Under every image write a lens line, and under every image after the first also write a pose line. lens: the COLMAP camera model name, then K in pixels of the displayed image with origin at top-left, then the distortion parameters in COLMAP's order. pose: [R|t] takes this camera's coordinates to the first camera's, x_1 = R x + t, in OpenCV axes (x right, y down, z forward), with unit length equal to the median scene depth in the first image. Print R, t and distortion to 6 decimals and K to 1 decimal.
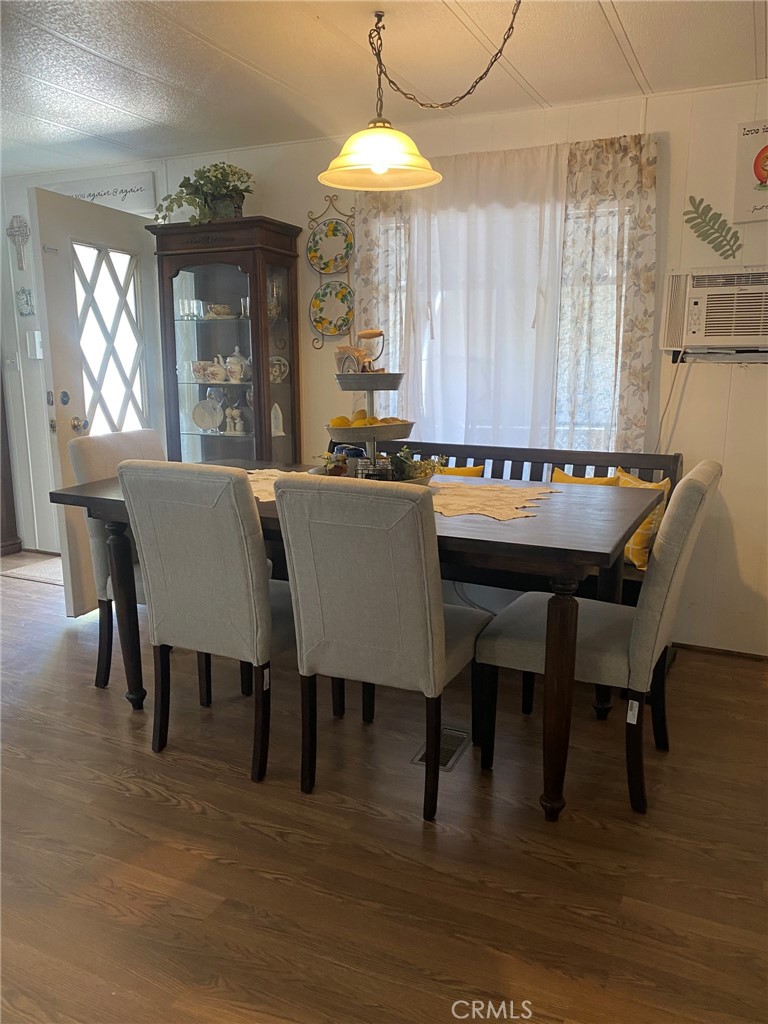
lens RADIAL K [[782.6, 0, 392.1], [0, 782.6, 513.1], [0, 0, 1]] dist [0.025221, -0.032337]
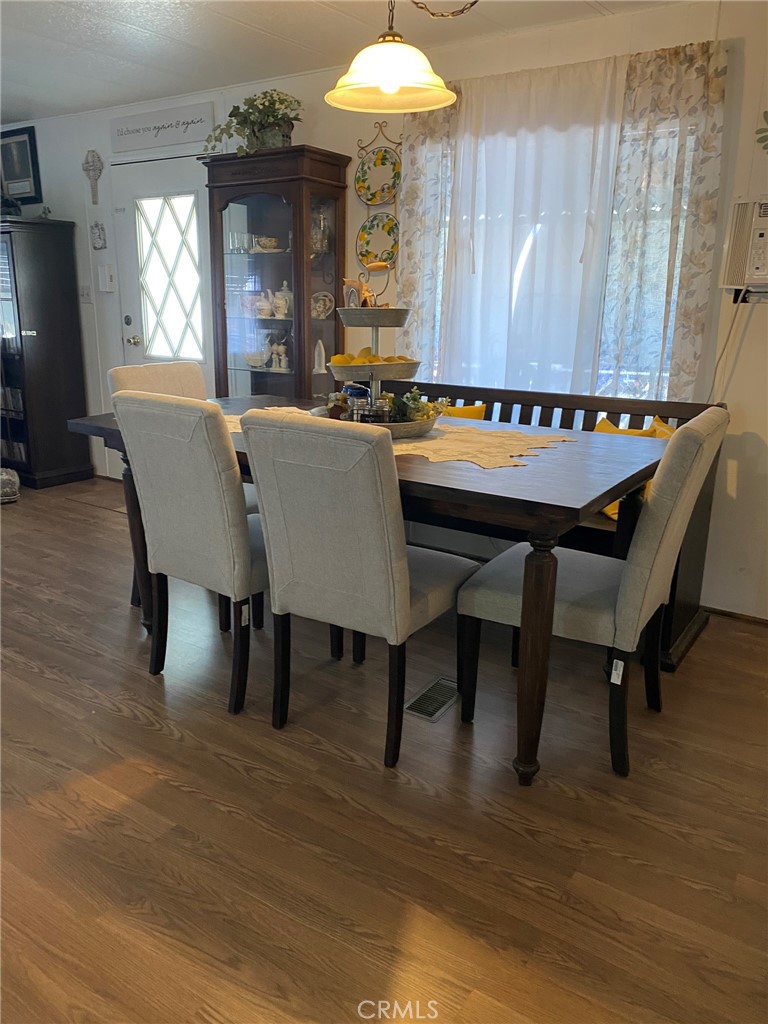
lens RADIAL K [[782.6, 0, 386.2], [0, 782.6, 501.8], [0, 0, 1]] dist [0.025221, -0.032337]
pose [[0.986233, 0.052796, -0.156708, 0.158064], [-0.043560, 0.997138, 0.061800, -0.002680], [0.159522, -0.054123, 0.985710, 0.048087]]
